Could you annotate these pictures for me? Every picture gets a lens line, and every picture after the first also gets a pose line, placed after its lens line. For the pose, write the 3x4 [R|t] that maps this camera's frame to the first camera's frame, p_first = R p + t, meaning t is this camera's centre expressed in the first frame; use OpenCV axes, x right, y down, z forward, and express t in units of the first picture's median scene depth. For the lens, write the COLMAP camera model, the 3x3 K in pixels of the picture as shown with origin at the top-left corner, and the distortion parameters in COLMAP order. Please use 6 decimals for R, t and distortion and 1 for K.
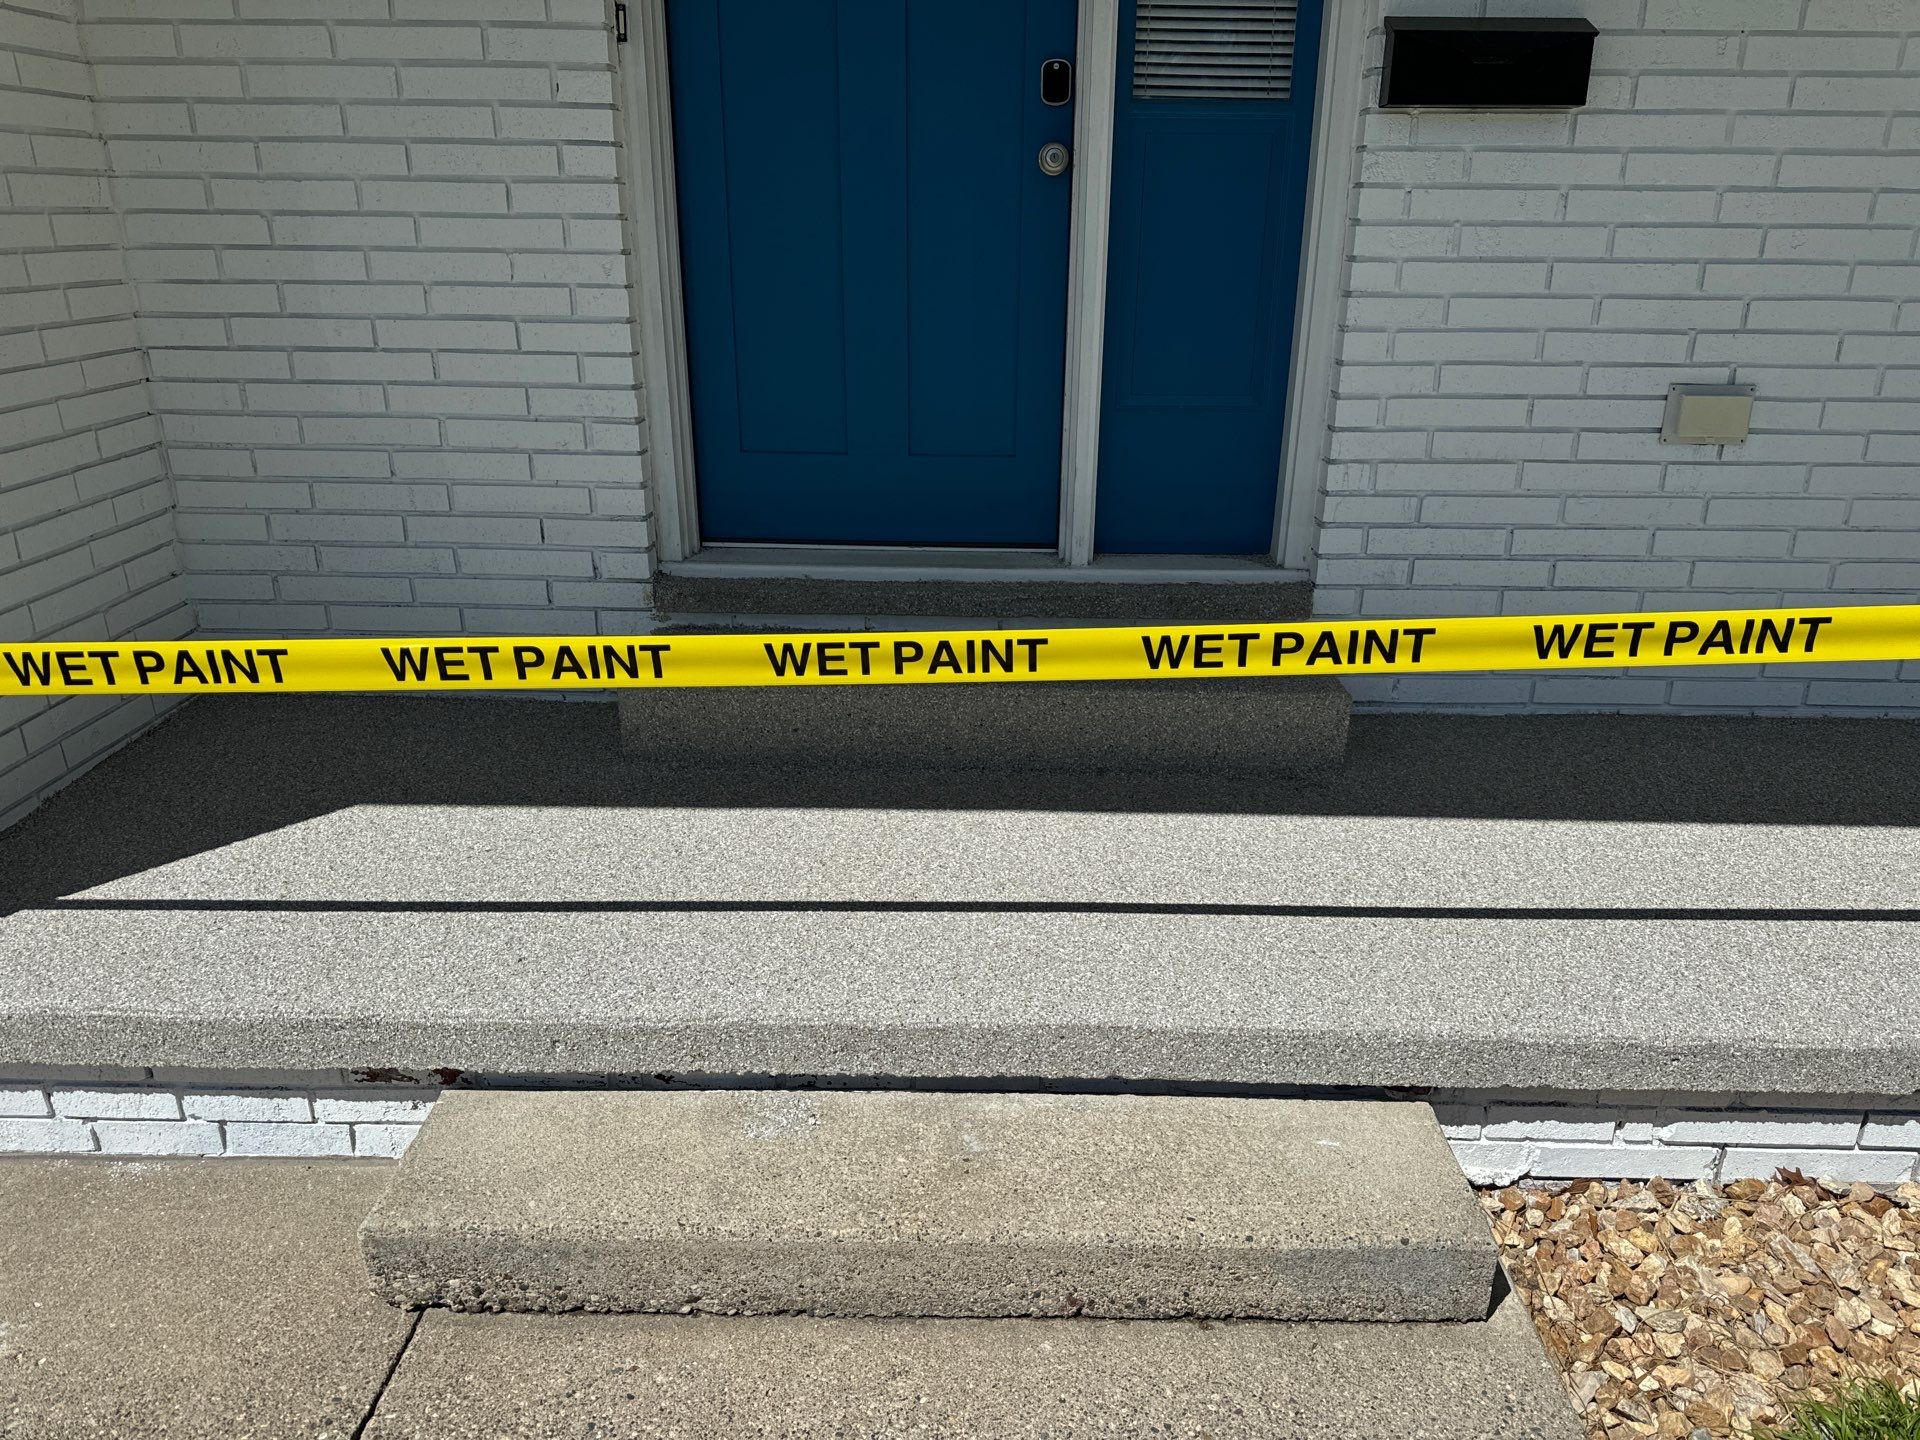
lens RADIAL K [[1355.1, 0, 960.0], [0, 1355.1, 720.0], [0, 0, 1]] dist [0.060281, -0.072685]
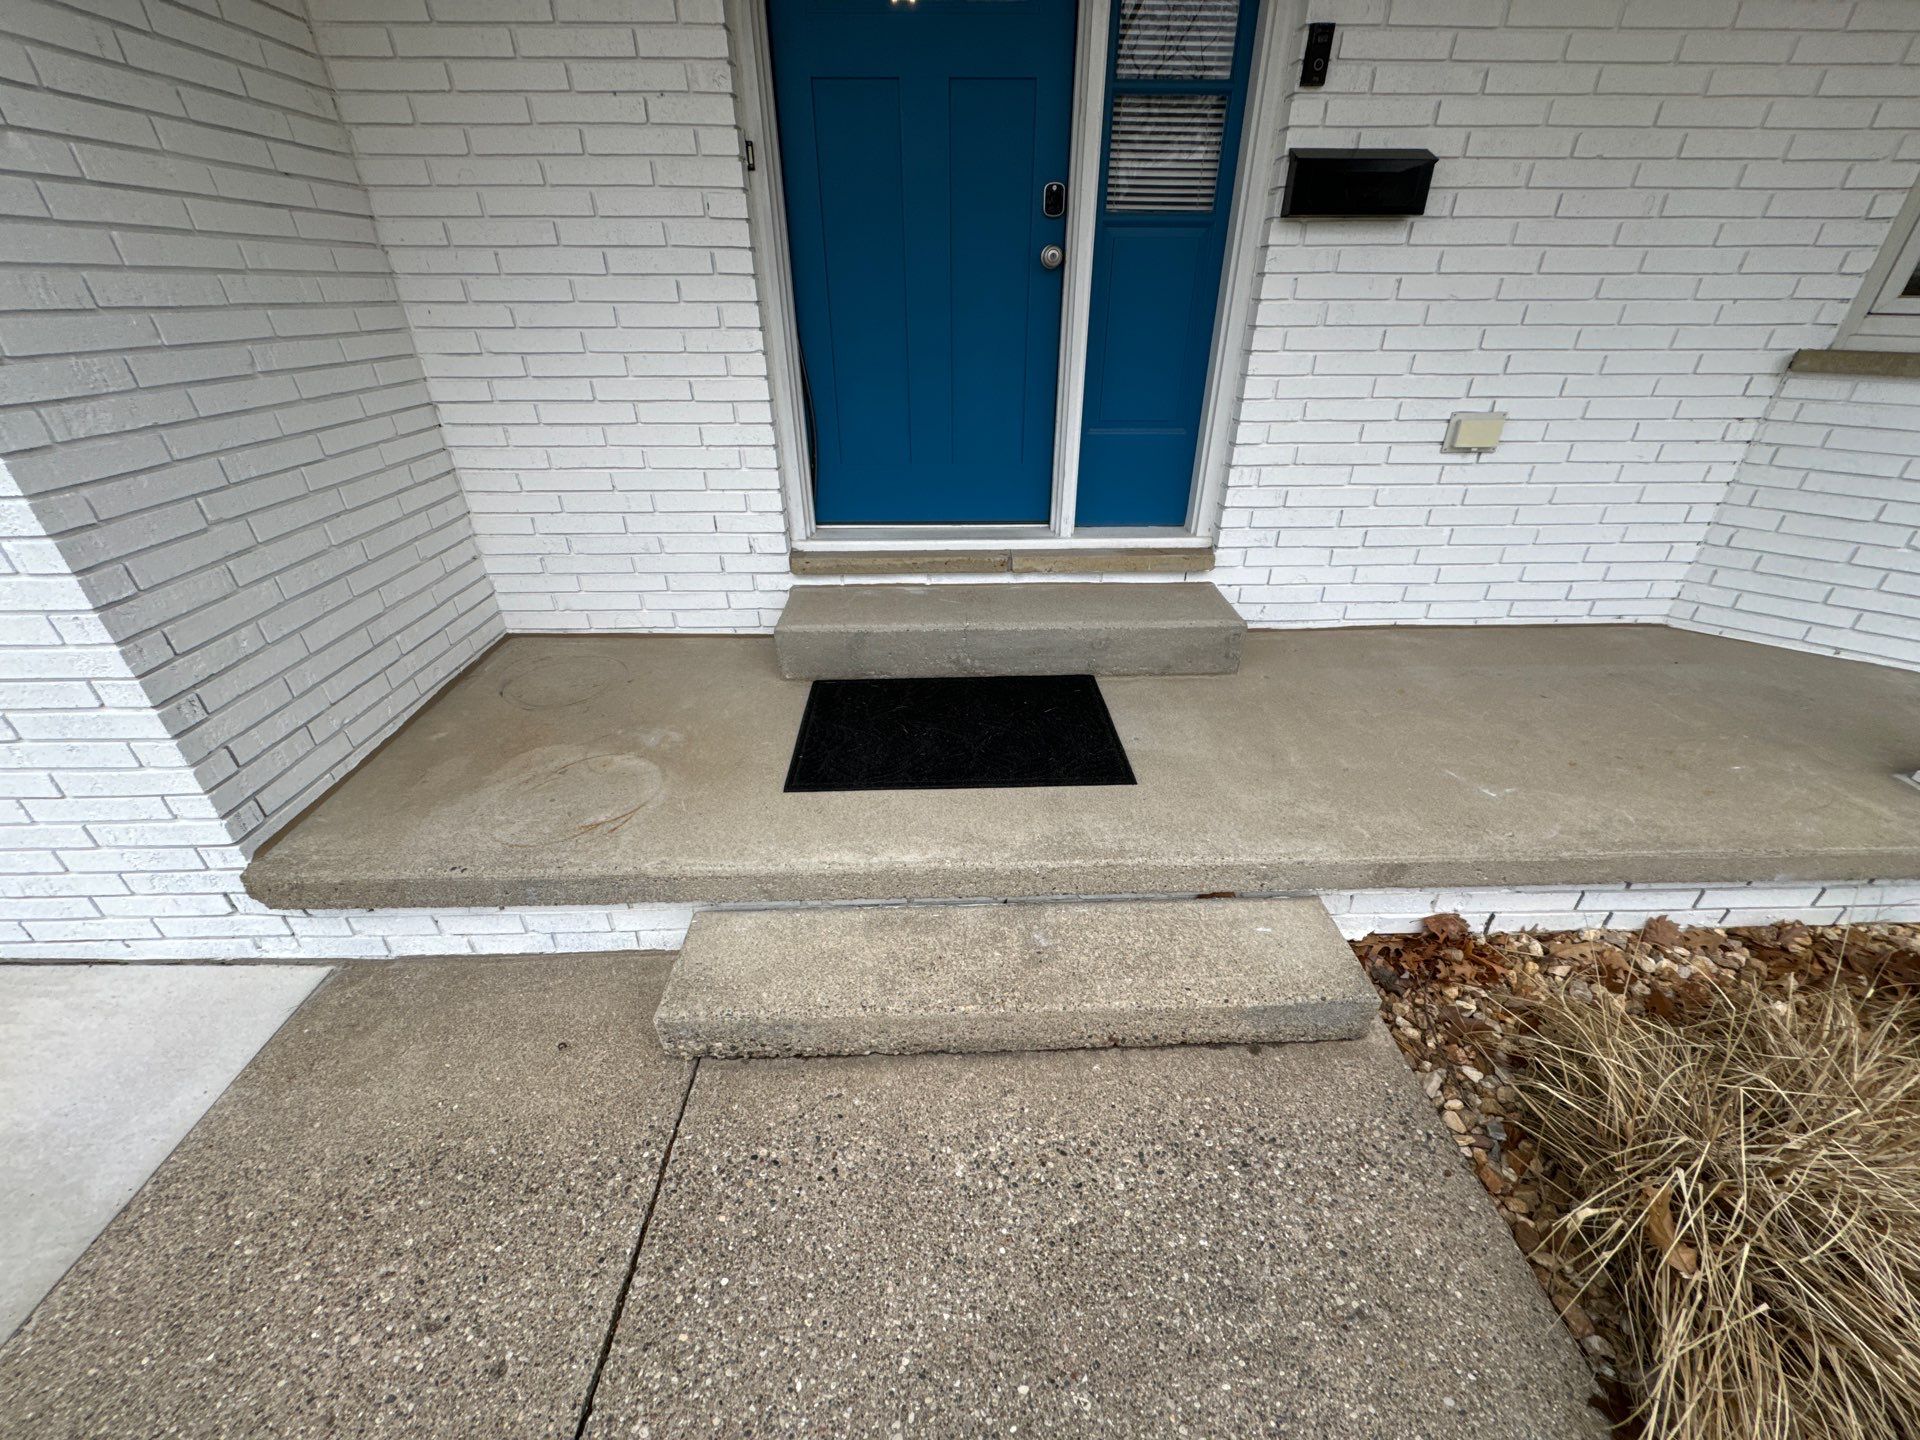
lens RADIAL K [[762.2, 0, 961.7], [0, 762.2, 718.8], [0, 0, 1]] dist [0.001518, -0.002640]
pose [[0.998993, -0.029832, 0.033504, -0.076413], [0.024057, 0.986634, 0.161165, -0.061425], [-0.037864, -0.160197, 0.986359, 0.133874]]
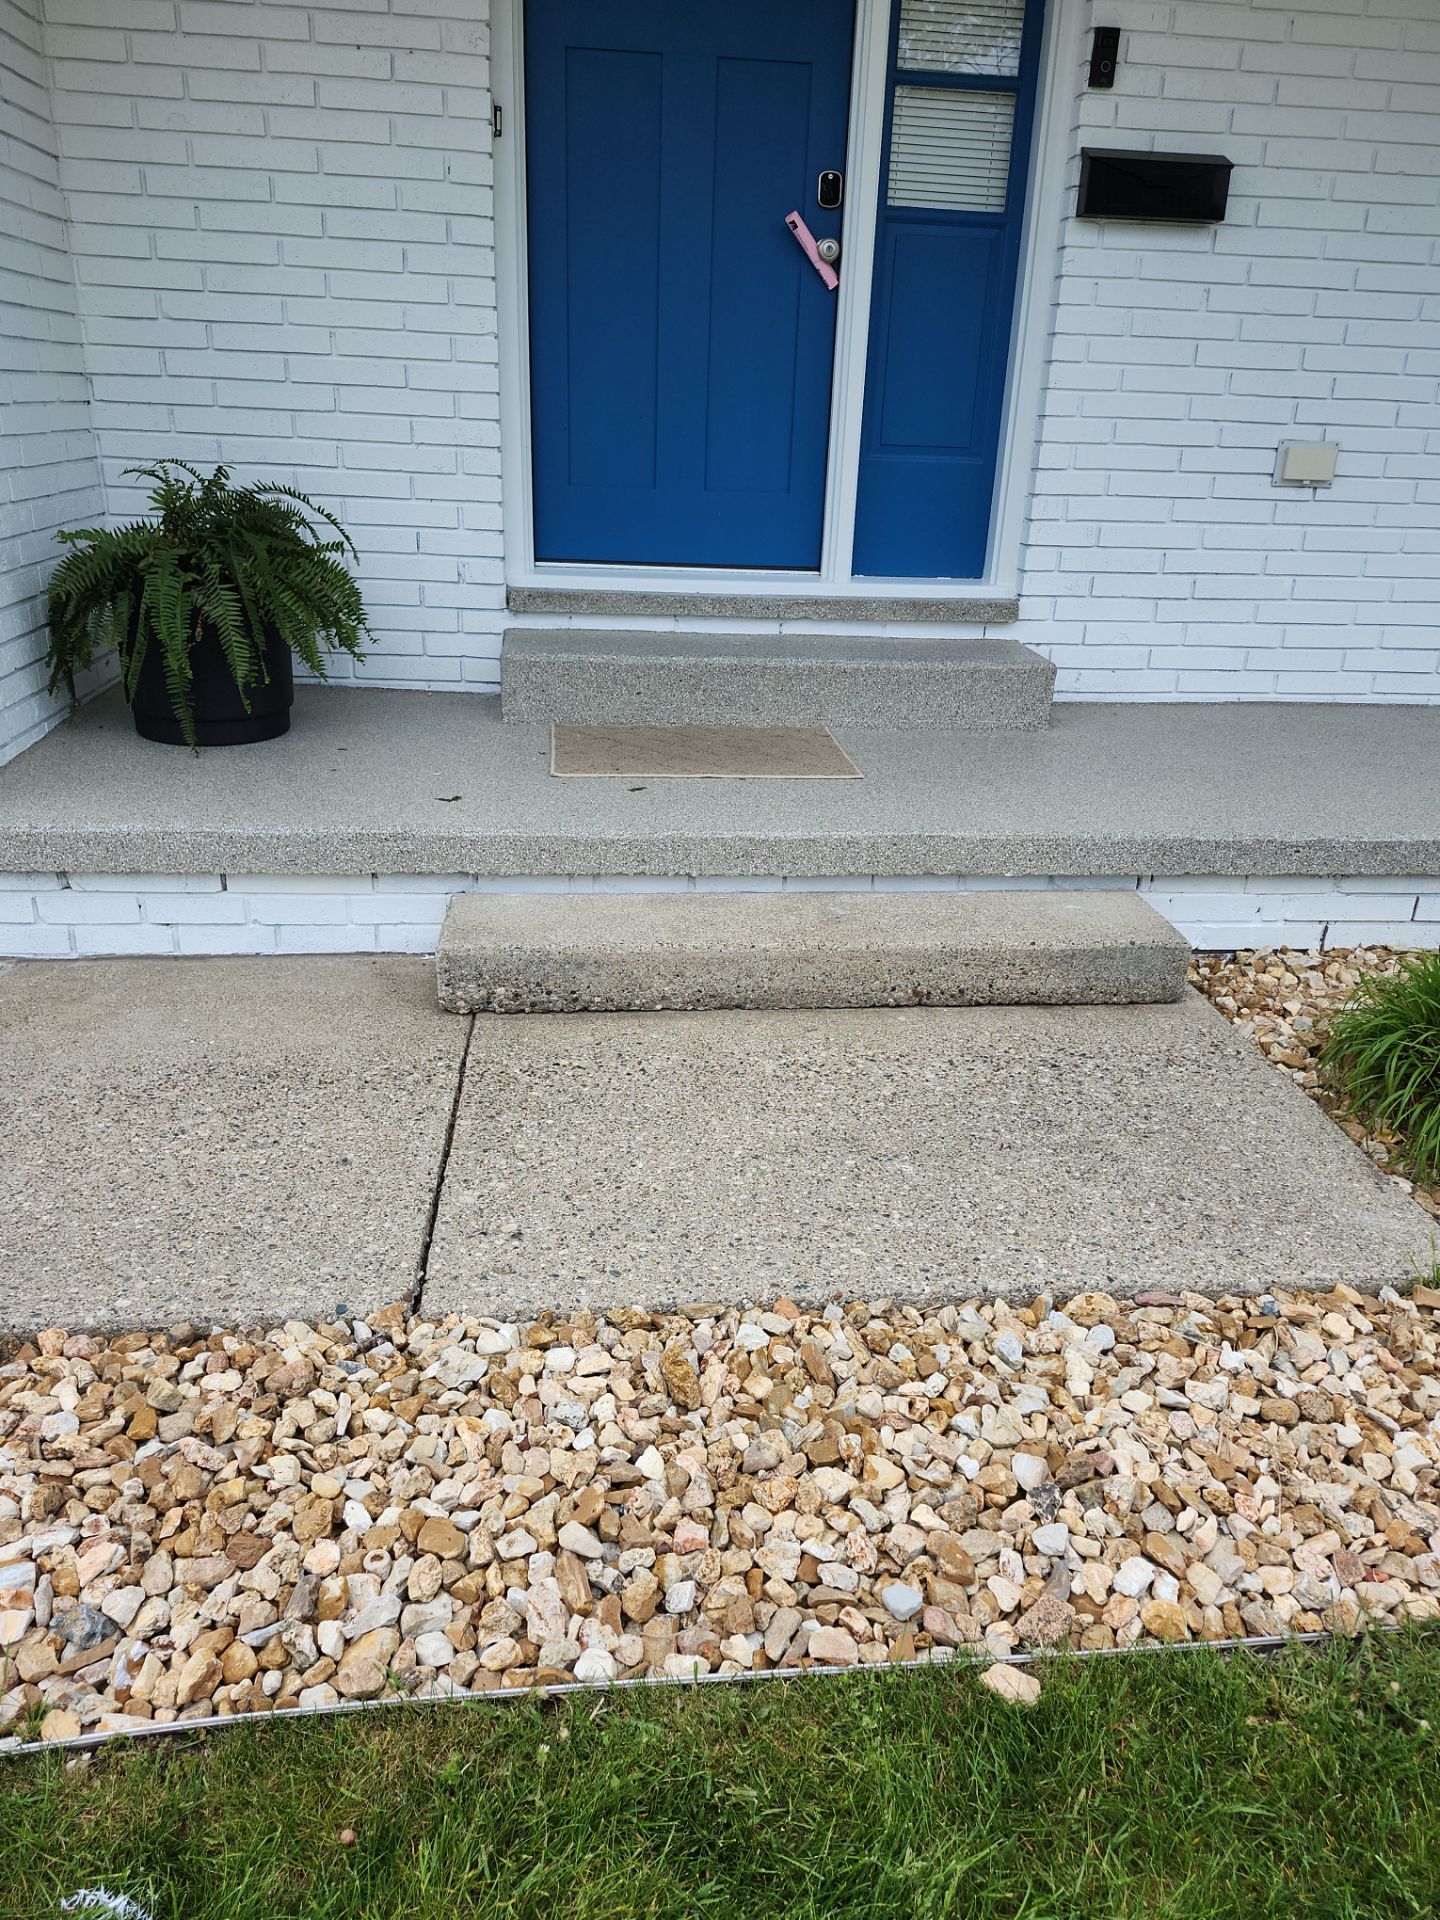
lens RADIAL K [[1355.2, 0, 726.5], [0, 1355.2, 937.9], [0, 0, 1]] dist [0.092752, -0.093340]
pose [[0.992360, -0.015972, 0.122339, -0.212974], [0.013389, 0.999671, 0.021900, 0.226973], [-0.122649, -0.020094, 0.992247, -0.317039]]
